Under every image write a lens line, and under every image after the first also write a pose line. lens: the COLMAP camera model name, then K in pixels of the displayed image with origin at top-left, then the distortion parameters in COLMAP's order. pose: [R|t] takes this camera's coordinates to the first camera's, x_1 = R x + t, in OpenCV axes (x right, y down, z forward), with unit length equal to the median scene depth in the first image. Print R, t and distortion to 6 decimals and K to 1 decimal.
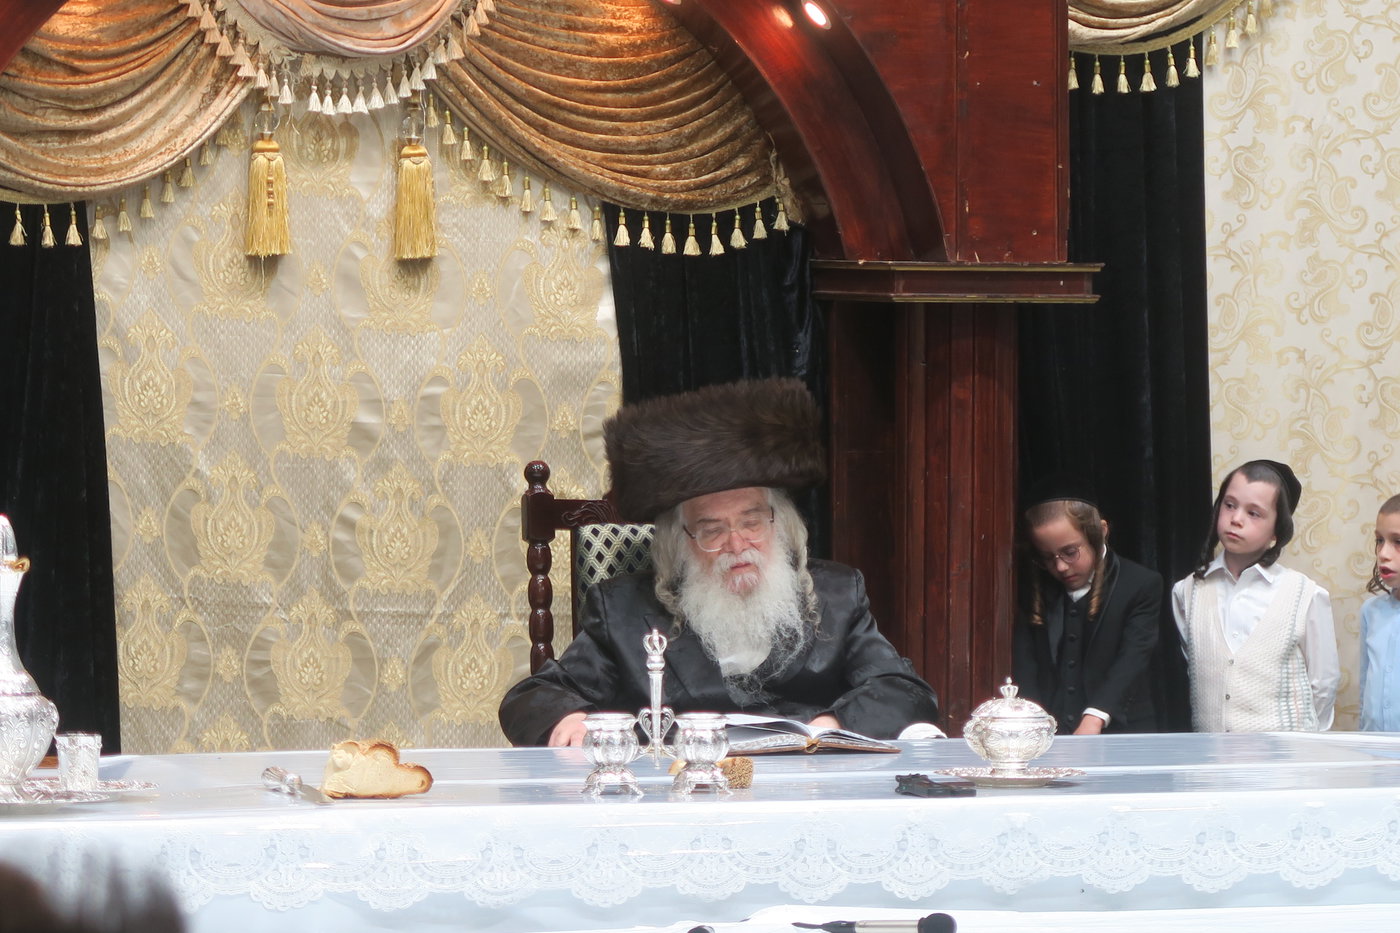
lens RADIAL K [[6080.8, 0, 700.0], [0, 6080.8, 466.5], [0, 0, 1]] dist [0.036077, 0.377831]
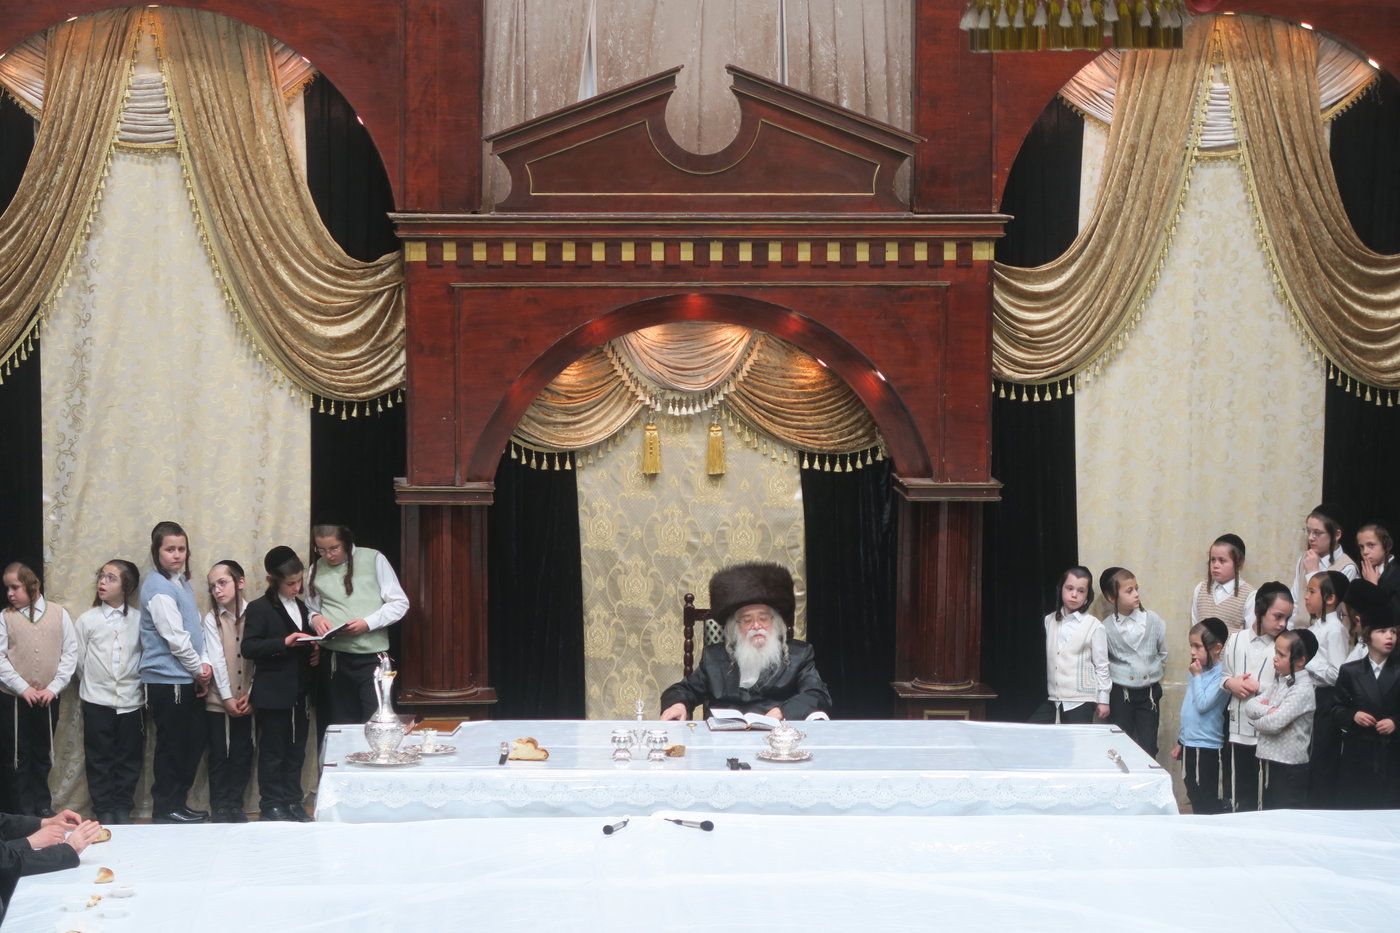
lens RADIAL K [[3832.9, 0, 679.5], [0, 3832.9, 469.0], [0, 0, 1]] dist [0.047901, -0.837126]
pose [[0.965160, 0.034563, -0.259366, 0.330454], [-0.014819, 0.996867, 0.077694, -0.153040], [0.261239, -0.071143, 0.962649, -0.452843]]
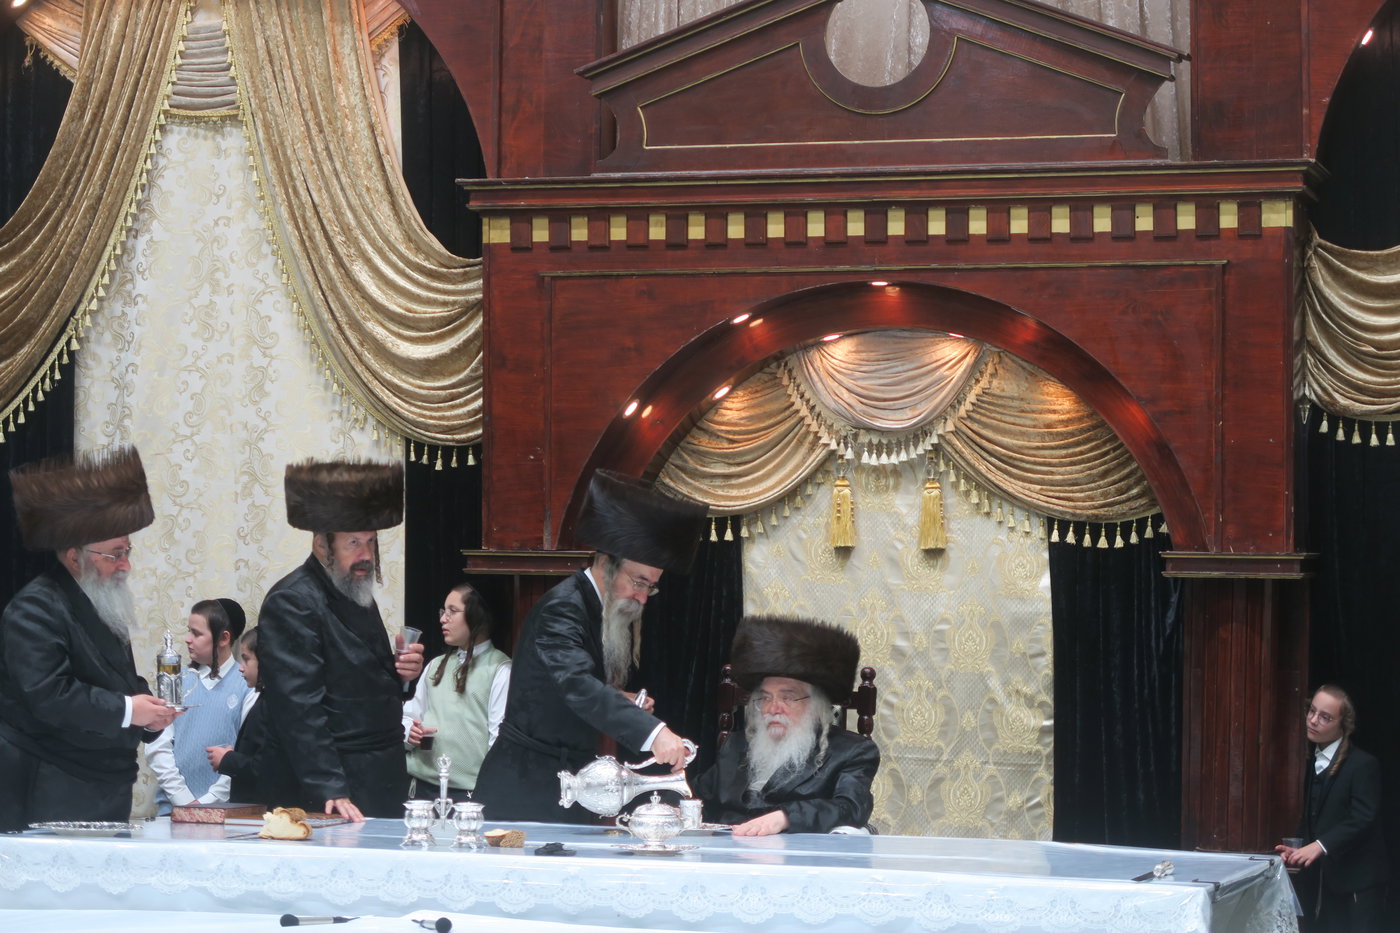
lens RADIAL K [[3848.5, 0, 704.9], [0, 3848.5, 484.9], [0, 0, 1]] dist [0.037998, -0.694711]
pose [[0.800641, -0.006435, -0.599110, 0.546045], [-0.025207, 0.998695, -0.044414, -0.002850], [0.598614, 0.050662, 0.799434, 0.105254]]
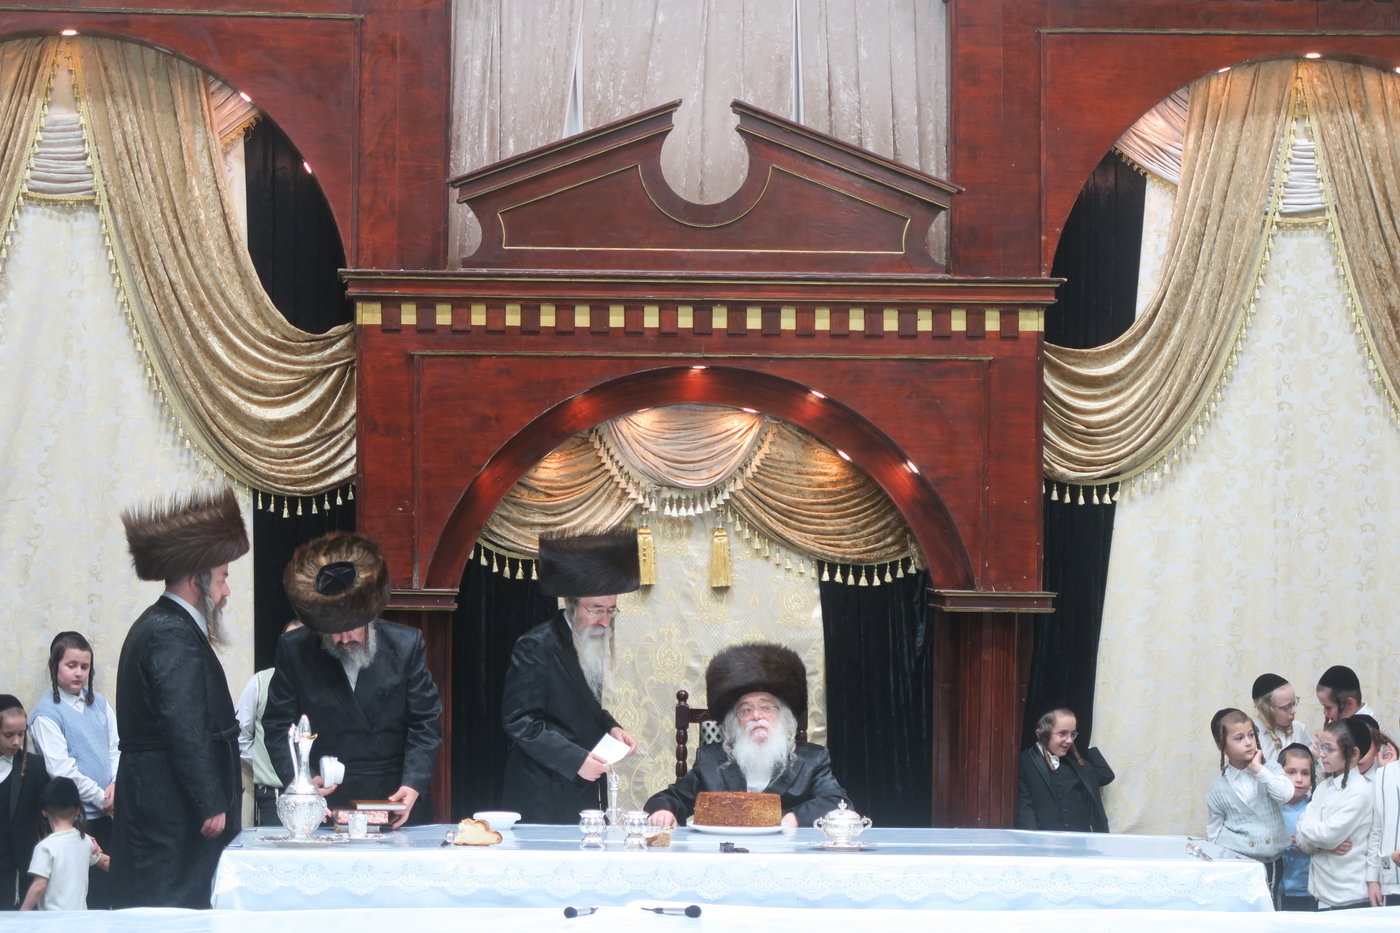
lens RADIAL K [[3848.5, 0, 704.9], [0, 3848.5, 484.9], [0, 0, 1]] dist [0.037998, -0.694711]
pose [[0.962910, 0.004996, -0.269776, 0.297116], [-0.016742, 0.999008, -0.041254, -0.014919], [0.269303, 0.044240, 0.962039, -0.245361]]
